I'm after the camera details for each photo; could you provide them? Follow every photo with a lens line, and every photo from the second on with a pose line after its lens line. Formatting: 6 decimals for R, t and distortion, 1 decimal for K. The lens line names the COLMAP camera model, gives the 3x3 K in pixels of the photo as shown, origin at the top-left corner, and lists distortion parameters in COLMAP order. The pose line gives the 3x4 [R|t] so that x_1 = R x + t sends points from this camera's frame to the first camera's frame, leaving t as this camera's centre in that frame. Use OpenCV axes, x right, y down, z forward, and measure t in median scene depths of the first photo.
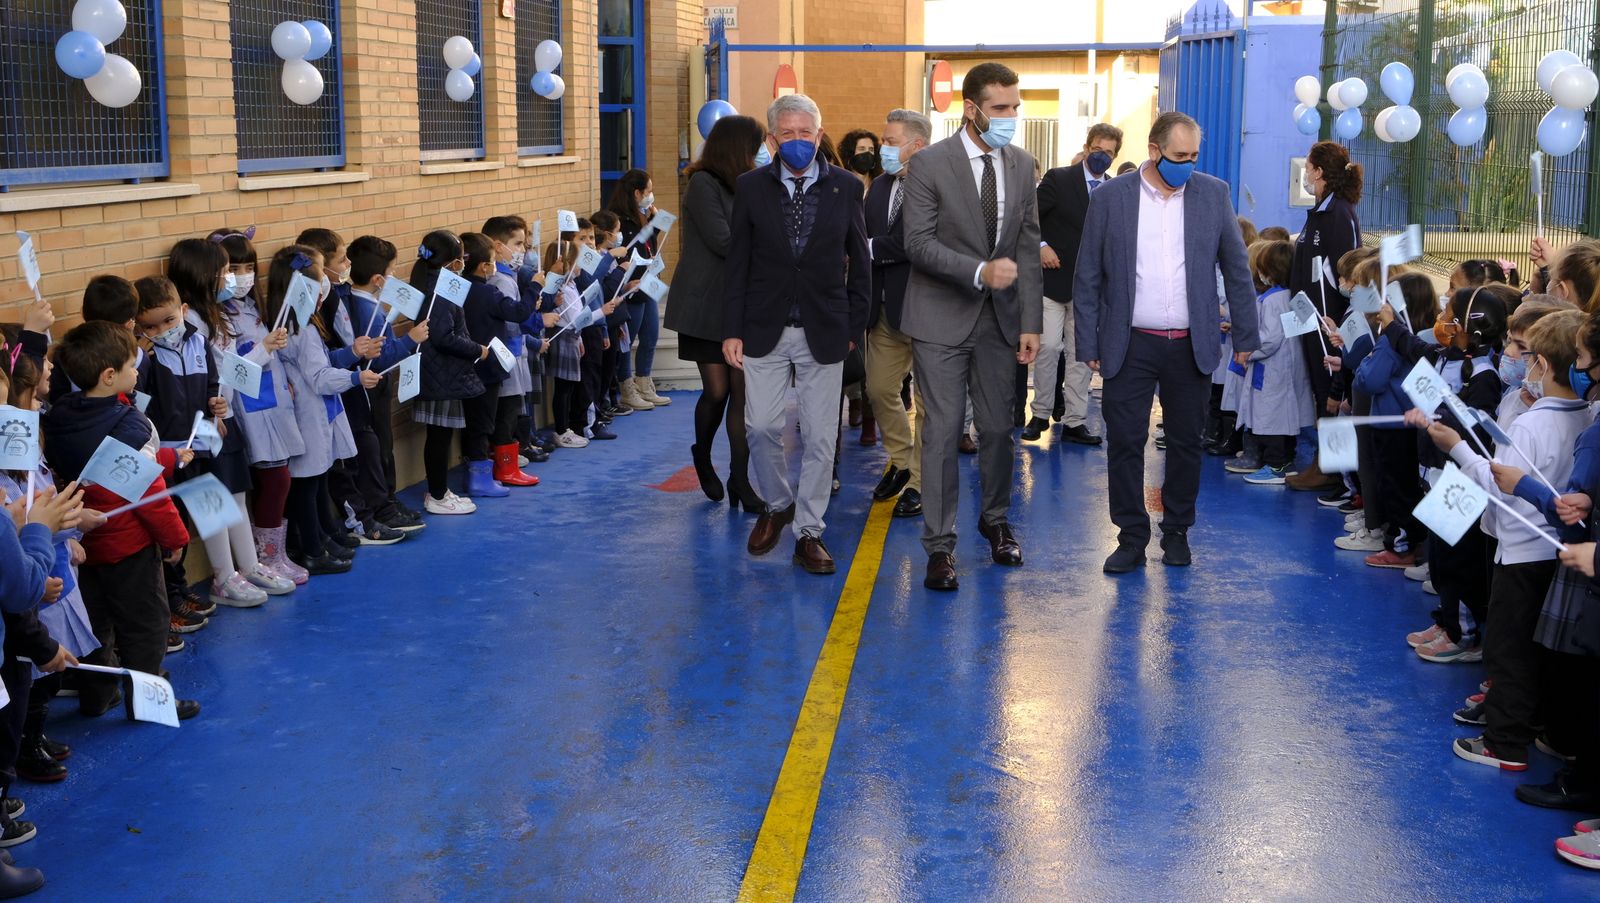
lens RADIAL K [[1839.3, 0, 801.3], [0, 1839.3, 449.3], [0, 0, 1]] dist [-0.004436, 0.000000]
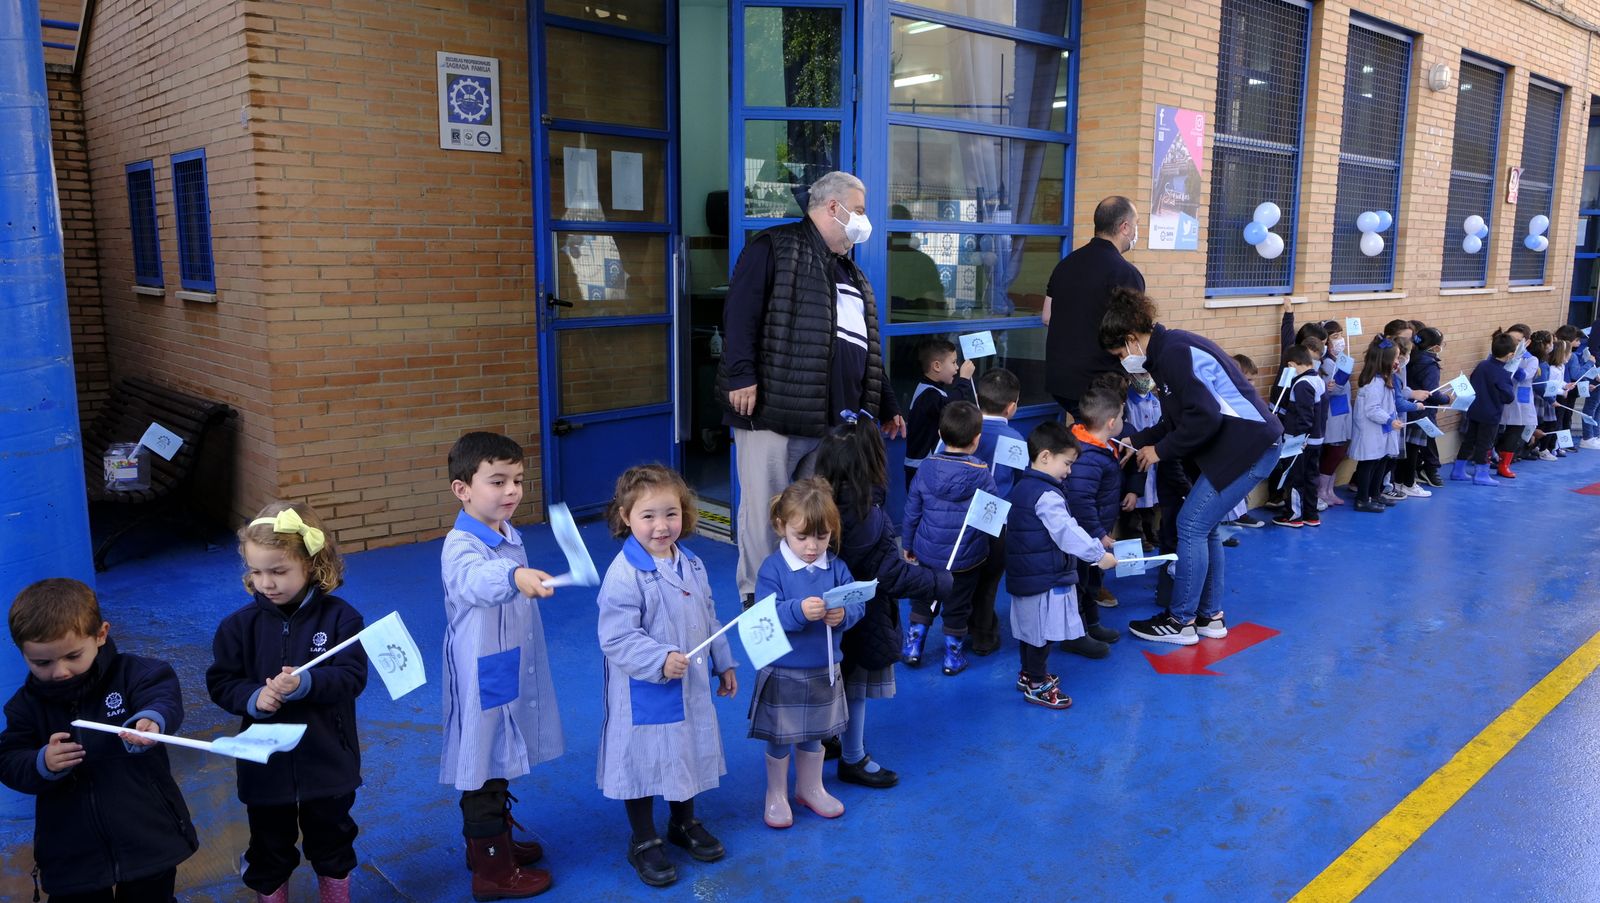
lens RADIAL K [[1171.3, 0, 802.6], [0, 1171.3, 453.6], [0, 0, 1]] dist [-0.029120, 0.002141]
pose [[0.746109, 0.109263, -0.656797, 0.086026], [-0.115558, 0.992723, 0.033876, 0.033992], [0.655719, 0.050623, 0.753306, -0.230210]]
